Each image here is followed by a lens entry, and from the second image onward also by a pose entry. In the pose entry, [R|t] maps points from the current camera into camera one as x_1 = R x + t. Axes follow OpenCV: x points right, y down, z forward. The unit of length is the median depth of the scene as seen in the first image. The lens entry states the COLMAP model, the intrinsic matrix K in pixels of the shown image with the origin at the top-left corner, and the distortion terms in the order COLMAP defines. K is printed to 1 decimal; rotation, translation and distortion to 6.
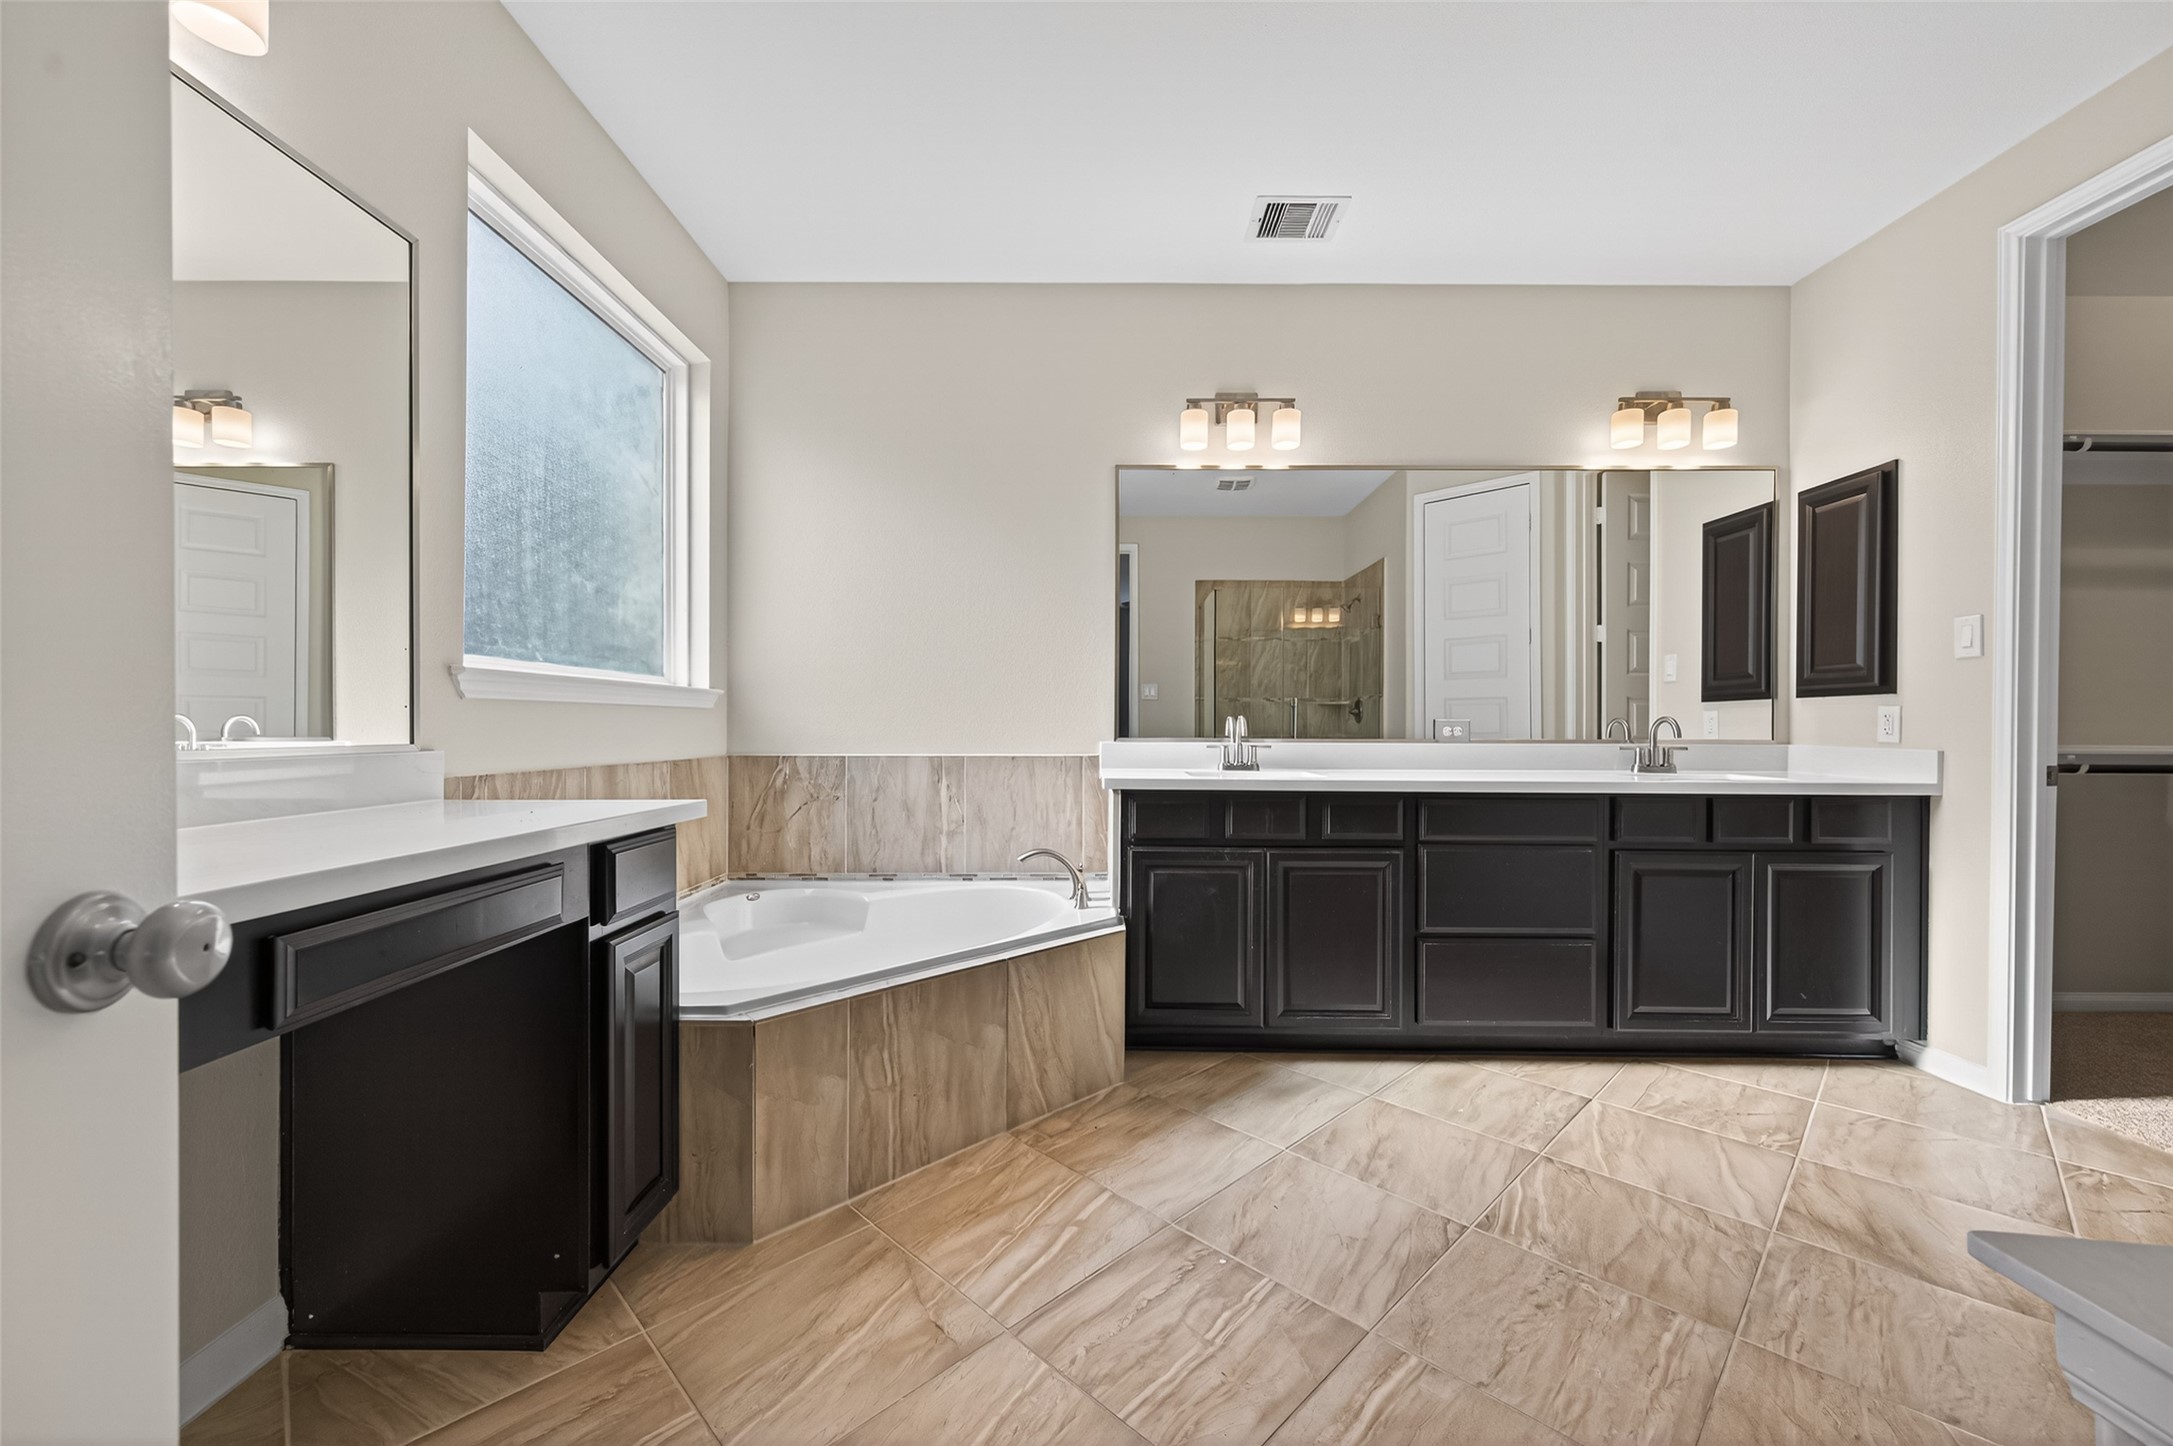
lens RADIAL K [[843.1, 0, 1087.8], [0, 843.1, 723.4], [0, 0, 1]] dist [0.000199, -0.000329]
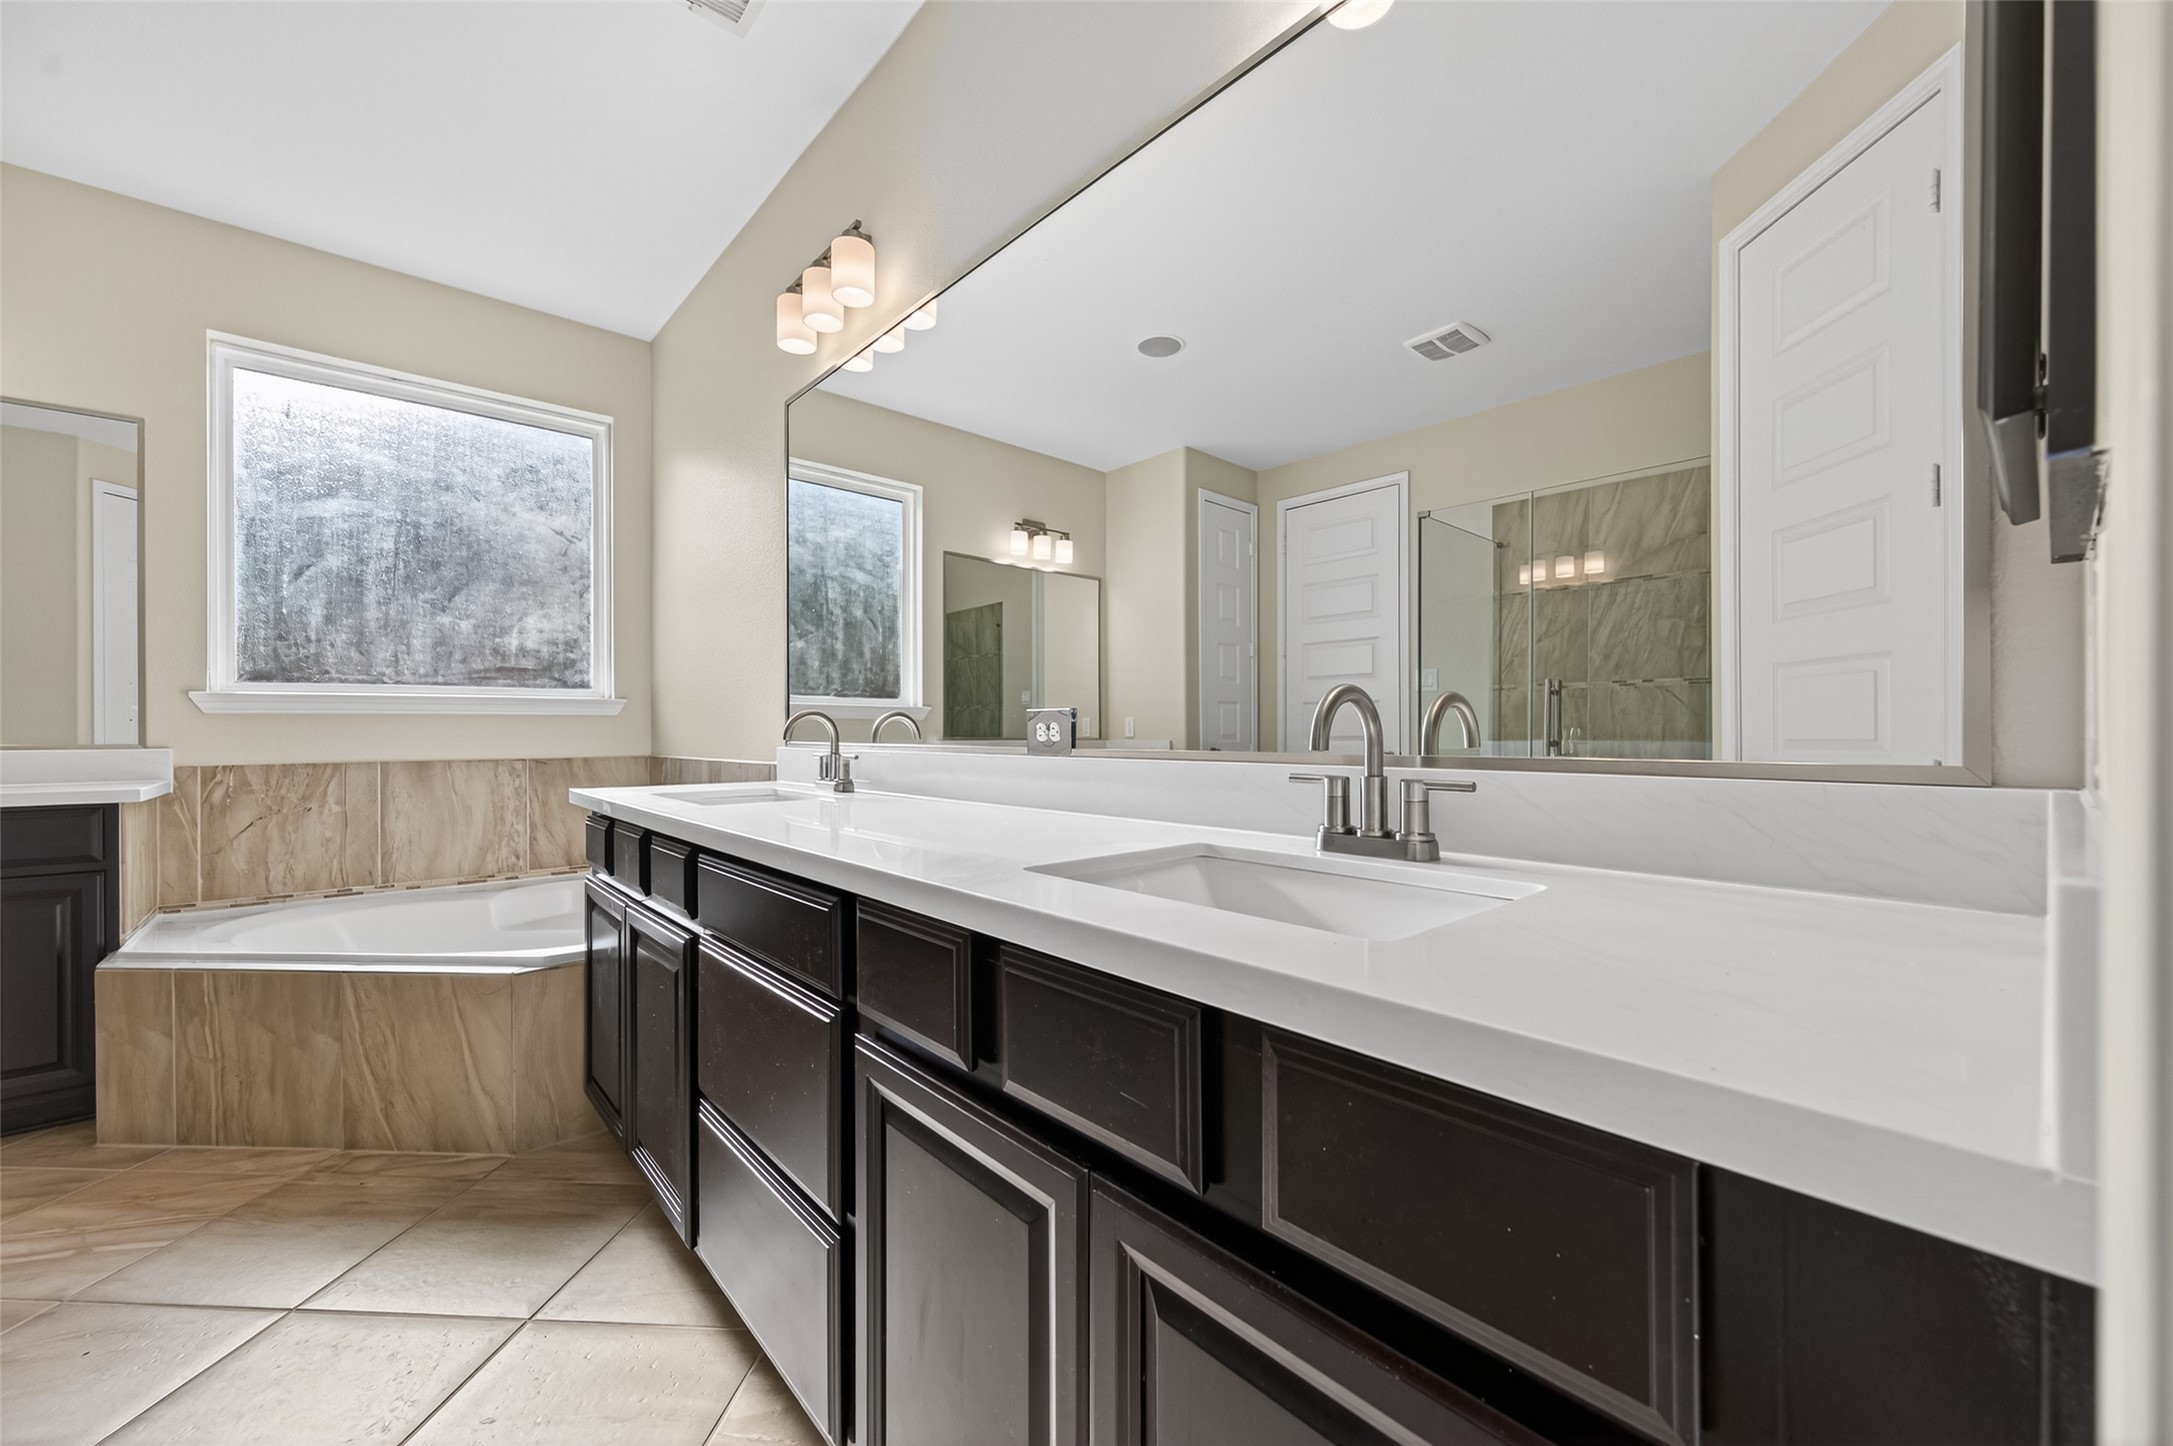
lens RADIAL K [[843.1, 0, 1092.4], [0, 843.1, 733.3], [0, 0, 1]] dist [0.000199, -0.000329]
pose [[0.672288, -0.005552, -0.740269, 1.179259], [0.005990, 0.999980, -0.002060, 0.015757], [0.740266, -0.003050, 0.672307, 0.976999]]
